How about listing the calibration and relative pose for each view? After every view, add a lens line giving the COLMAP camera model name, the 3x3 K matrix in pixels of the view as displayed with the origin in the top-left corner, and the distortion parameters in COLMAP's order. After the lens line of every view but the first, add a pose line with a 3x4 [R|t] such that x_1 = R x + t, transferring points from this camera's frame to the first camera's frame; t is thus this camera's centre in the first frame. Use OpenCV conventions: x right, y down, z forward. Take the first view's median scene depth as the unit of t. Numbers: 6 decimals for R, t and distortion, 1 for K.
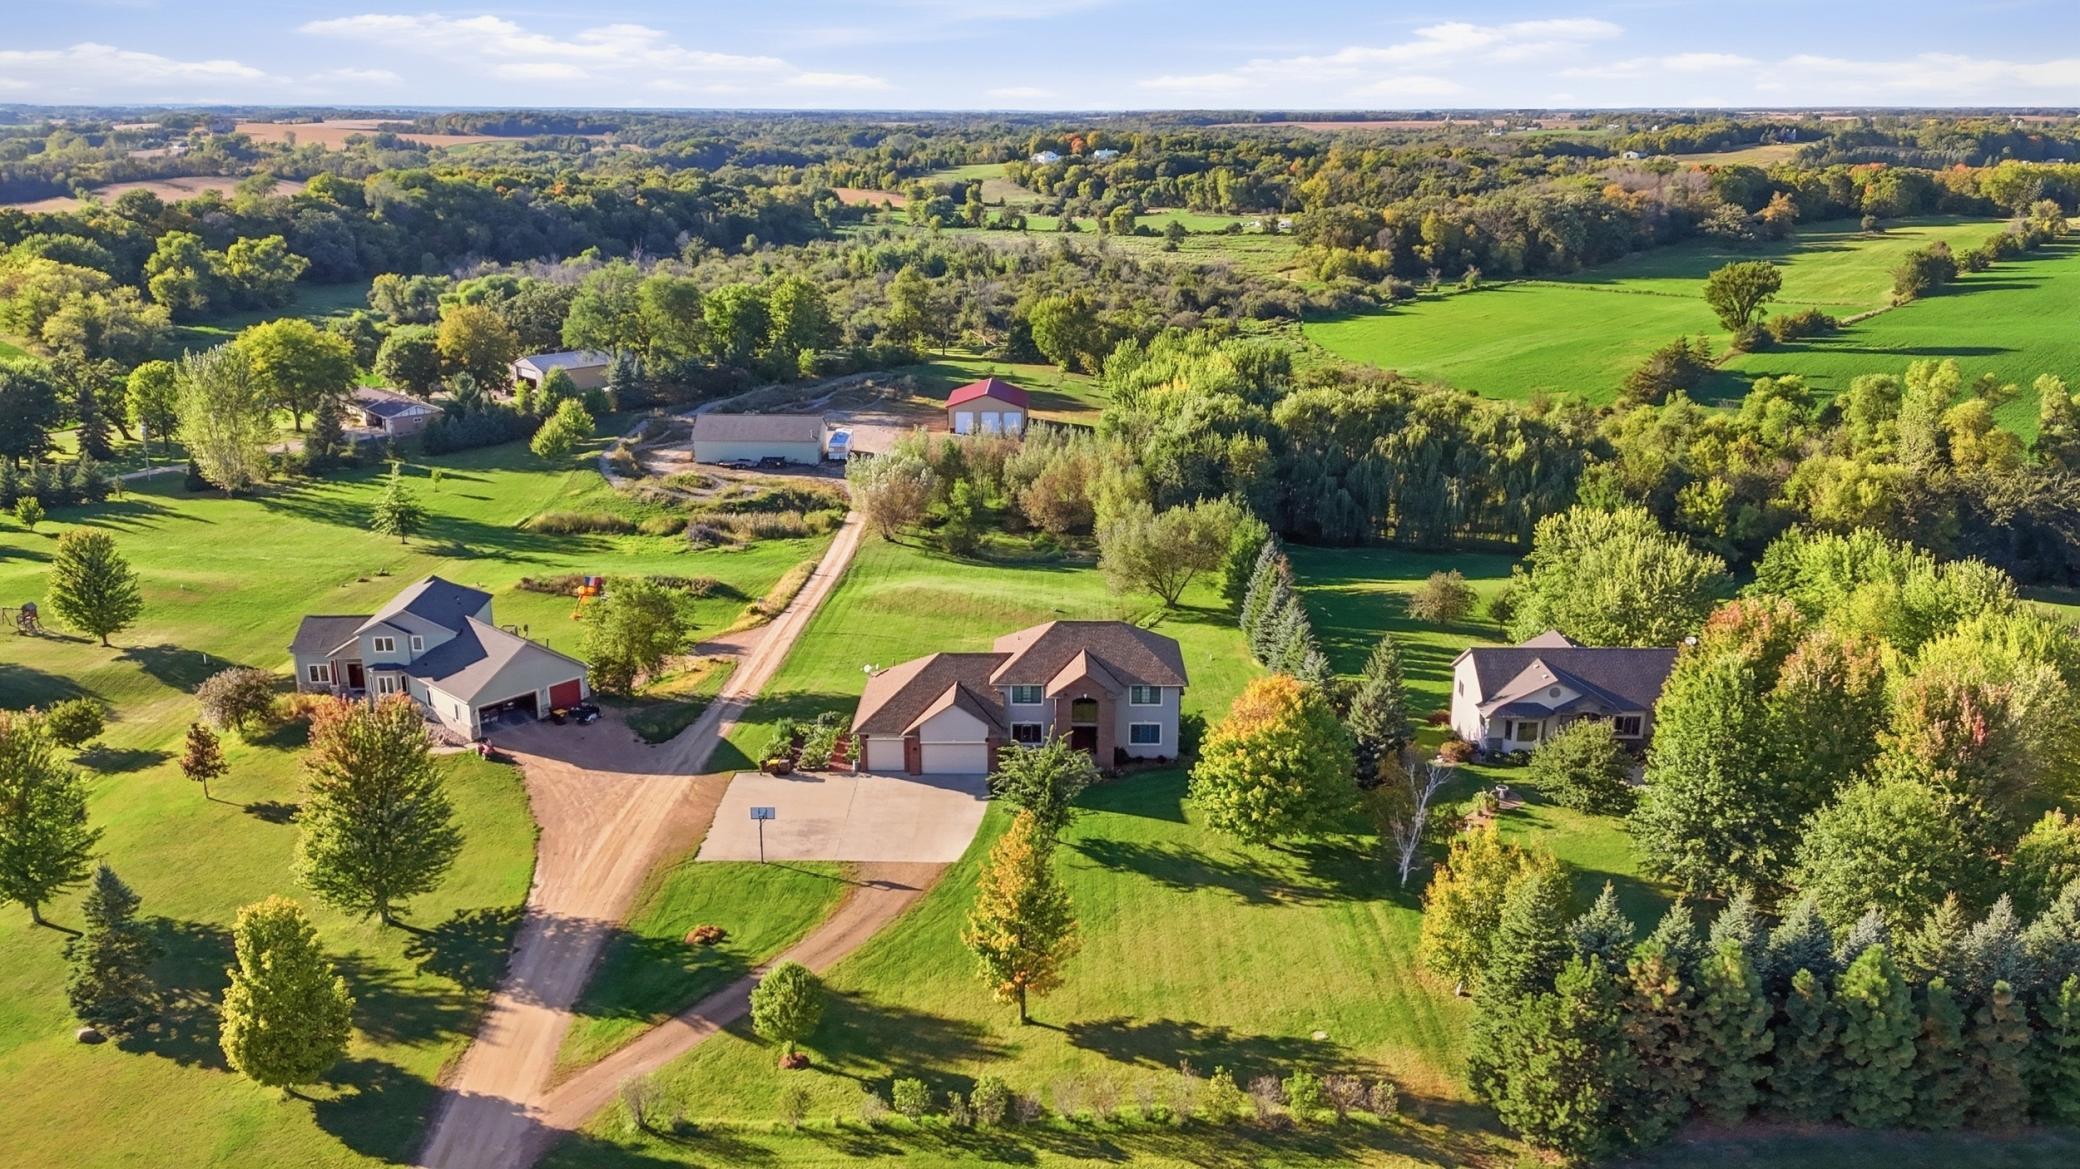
lens RADIAL K [[1516.3, 0, 1043.4], [0, 1516.3, 582.0], [0, 0, 1]] dist [0.078780, -0.081336]
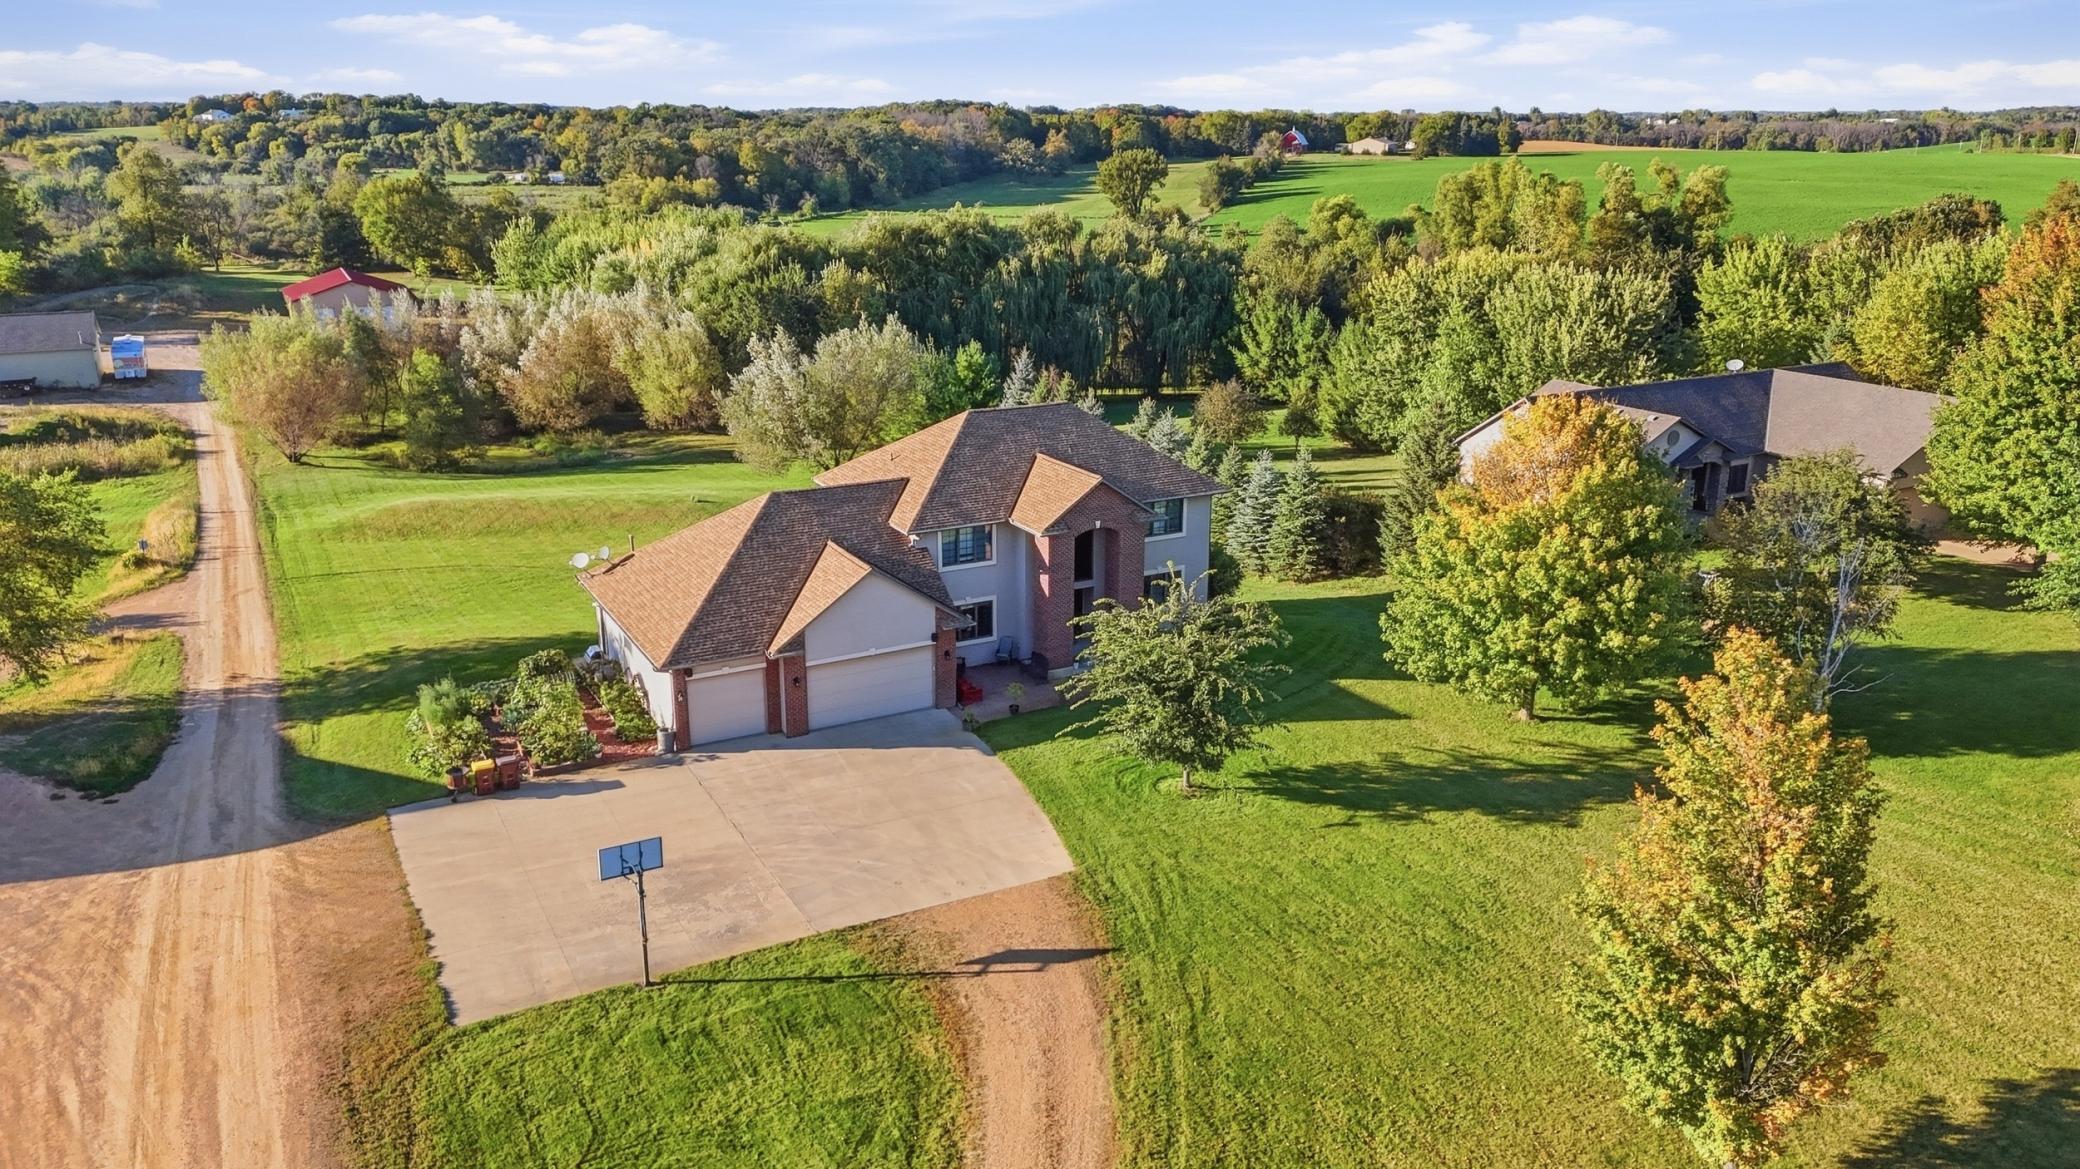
lens RADIAL K [[1516.3, 0, 1043.4], [0, 1516.3, 582.0], [0, 0, 1]] dist [0.078780, -0.081336]
pose [[0.876839, -0.139519, 0.460094, -0.046055], [0.140494, 0.989554, 0.032321, 0.014882], [-0.459798, 0.036300, 0.887282, 0.106939]]
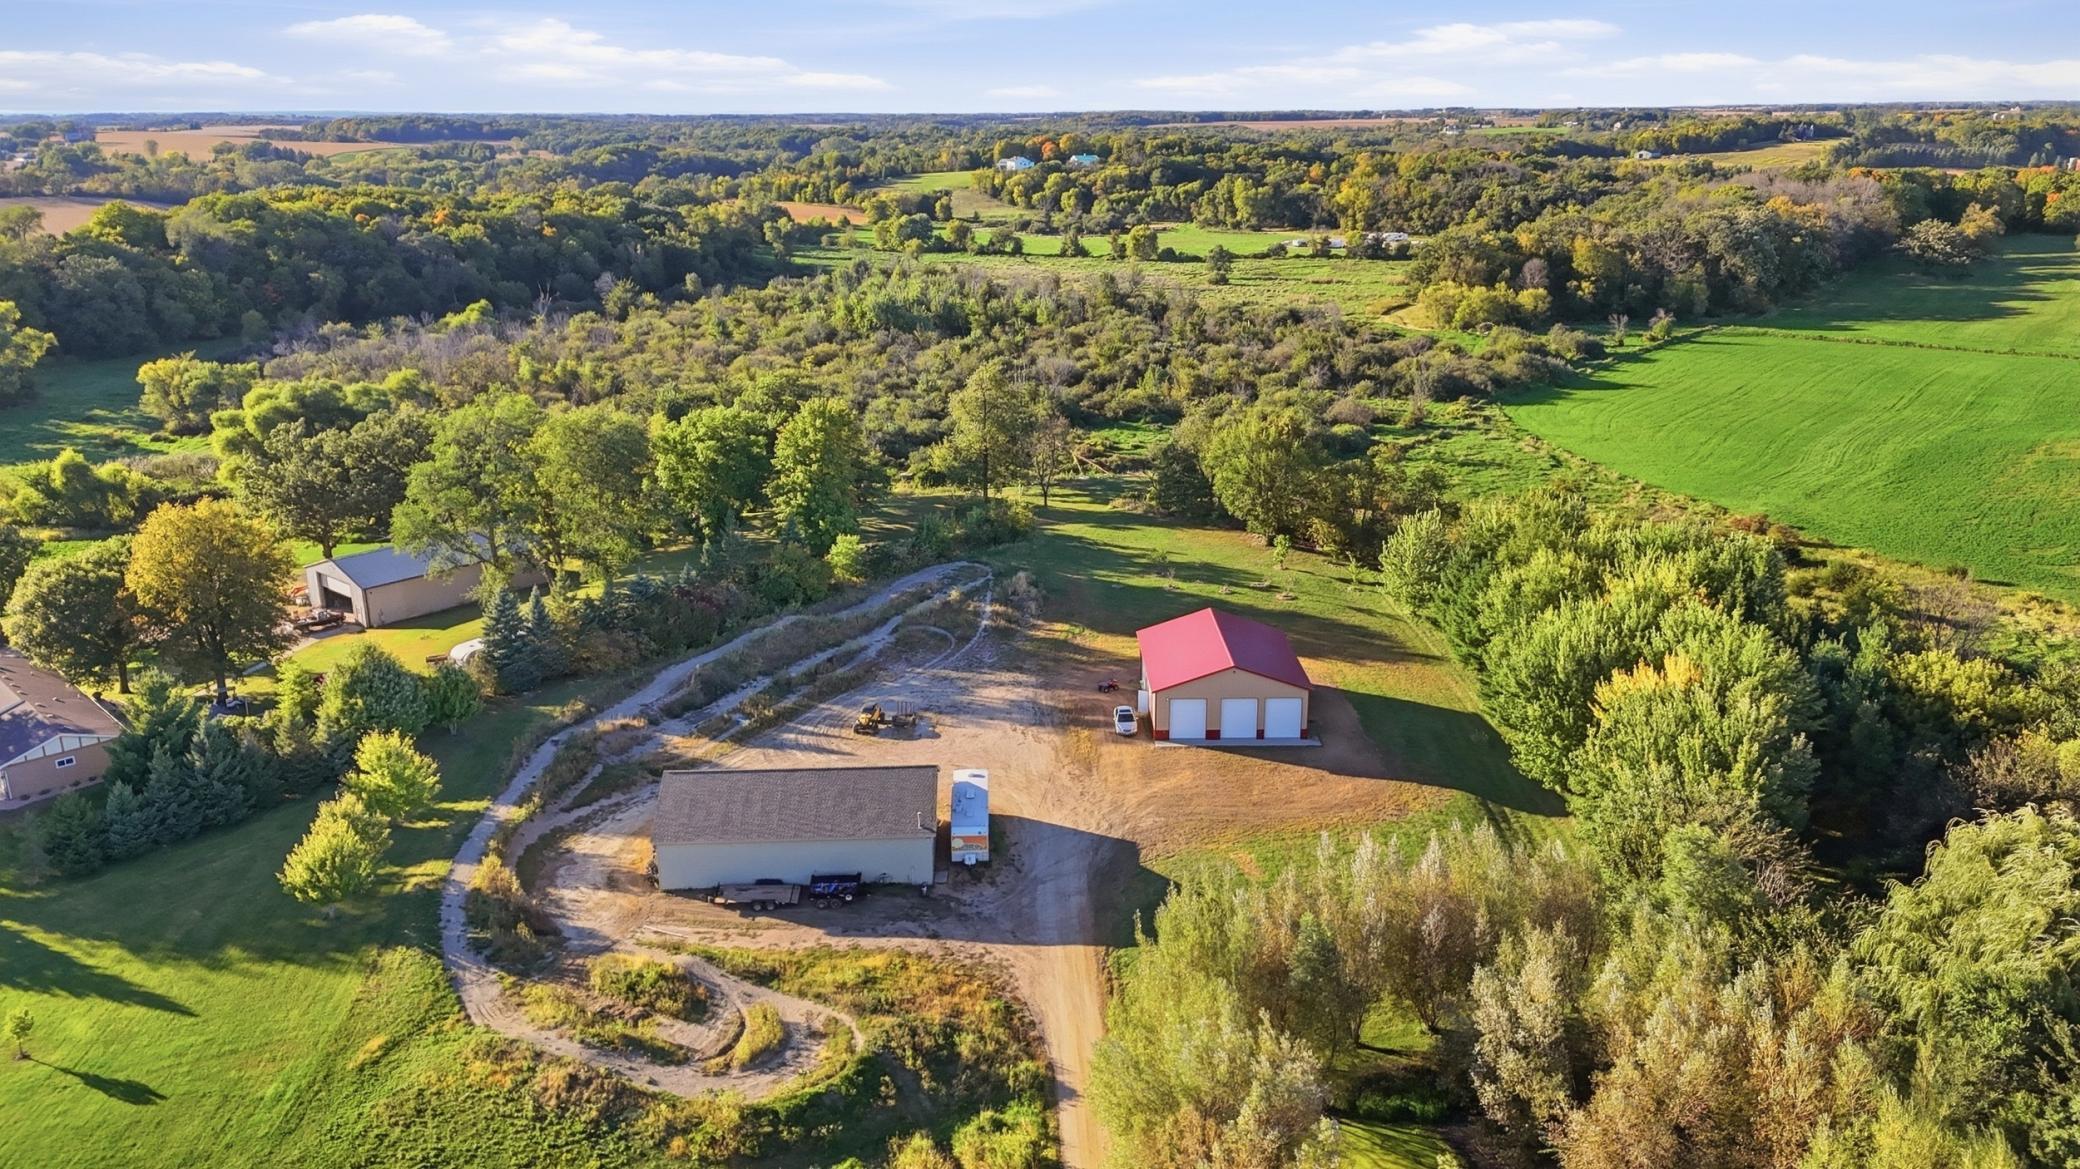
lens RADIAL K [[1516.3, 0, 1043.4], [0, 1516.3, 582.0], [0, 0, 1]] dist [0.078780, -0.081336]
pose [[0.998658, -0.021873, 0.046937, -0.055730], [0.021896, 0.999760, 0.000026, -0.068700], [-0.046927, 0.001001, 0.998898, 0.224293]]
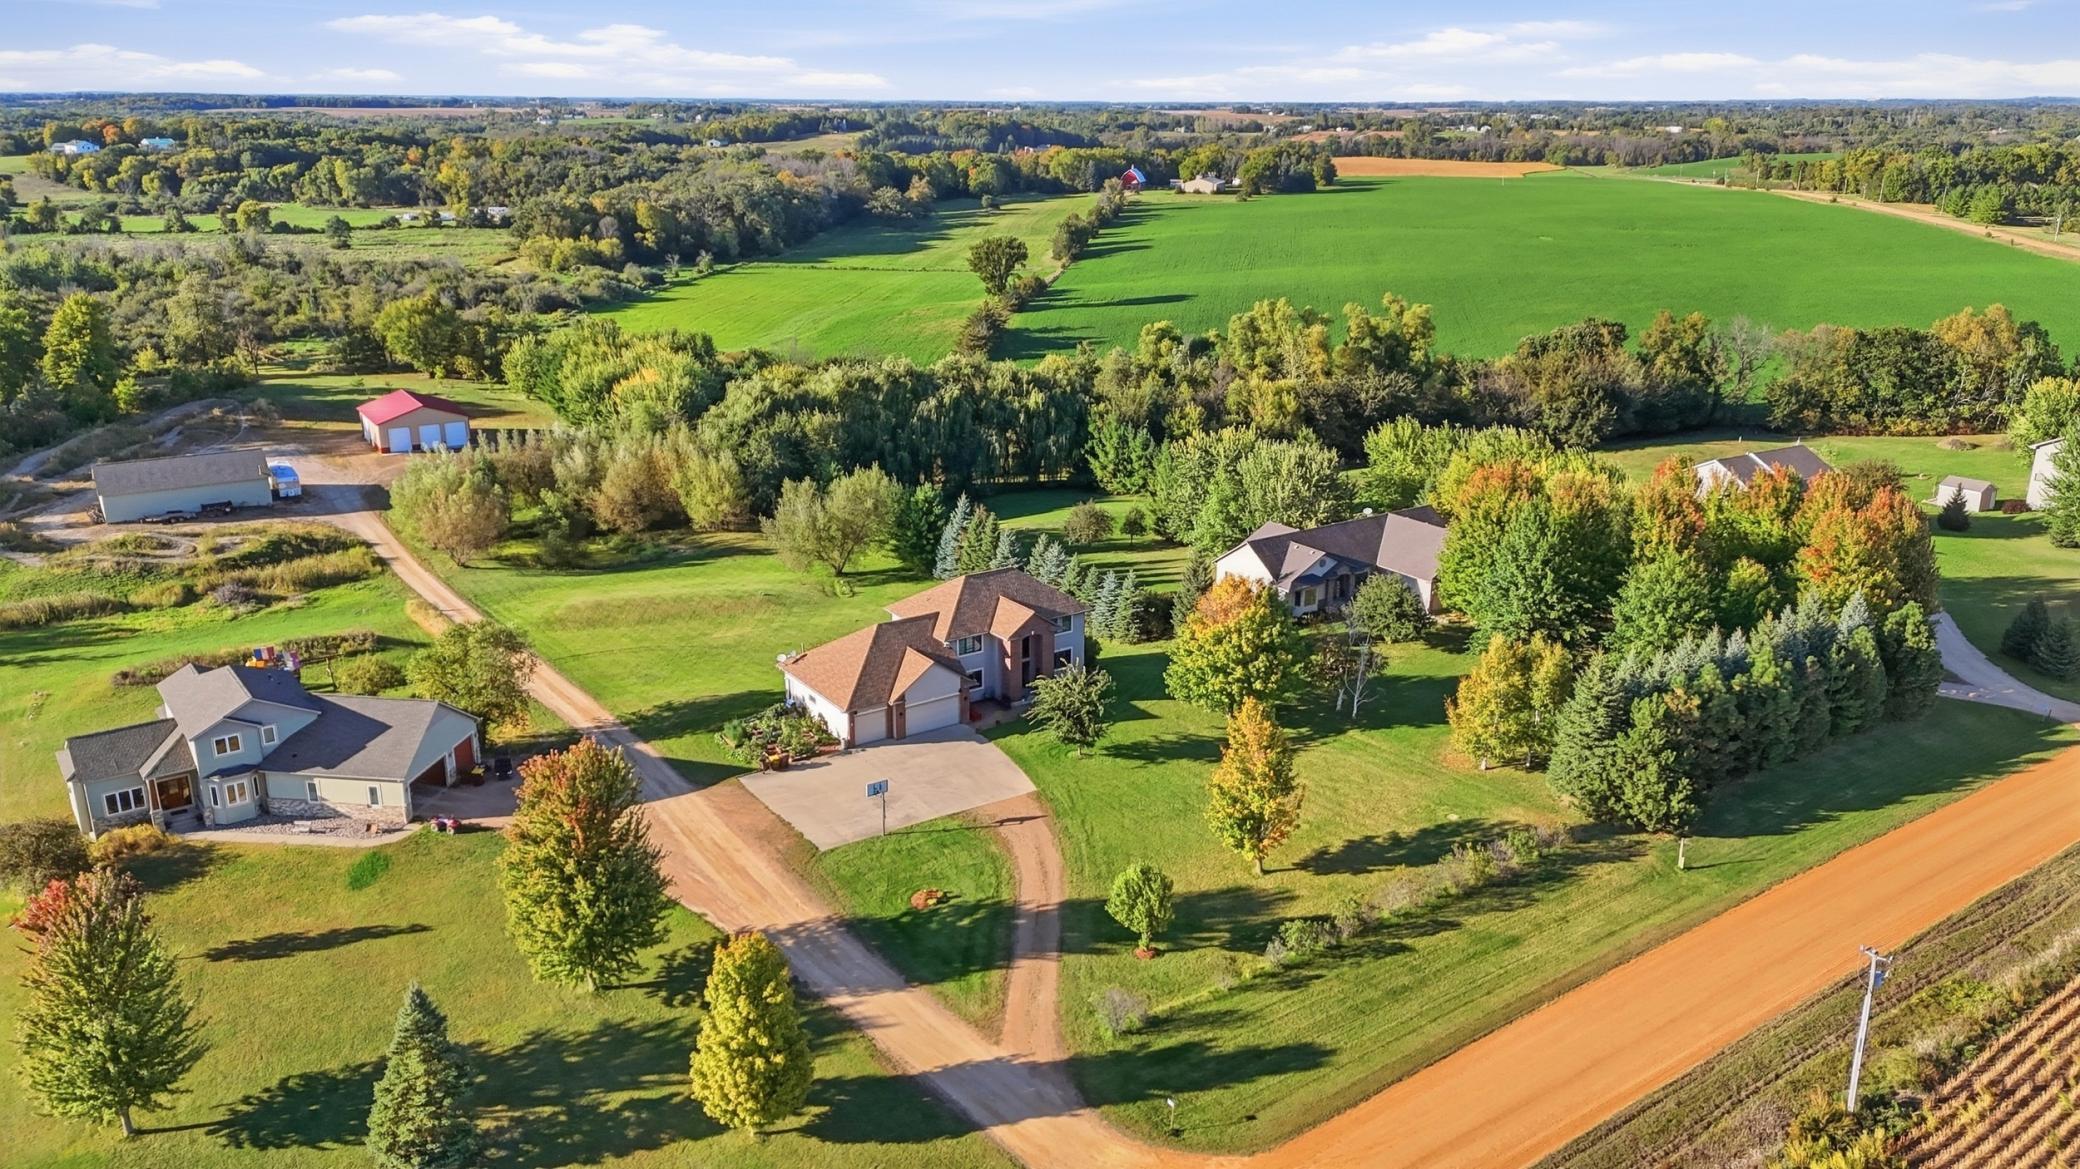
lens RADIAL K [[1516.3, 0, 1043.4], [0, 1516.3, 582.0], [0, 0, 1]] dist [0.078780, -0.081336]
pose [[0.825459, -0.168676, 0.538671, -0.109482], [0.164899, 0.984738, 0.055664, -0.004296], [-0.539839, 0.042878, 0.840675, 0.012379]]
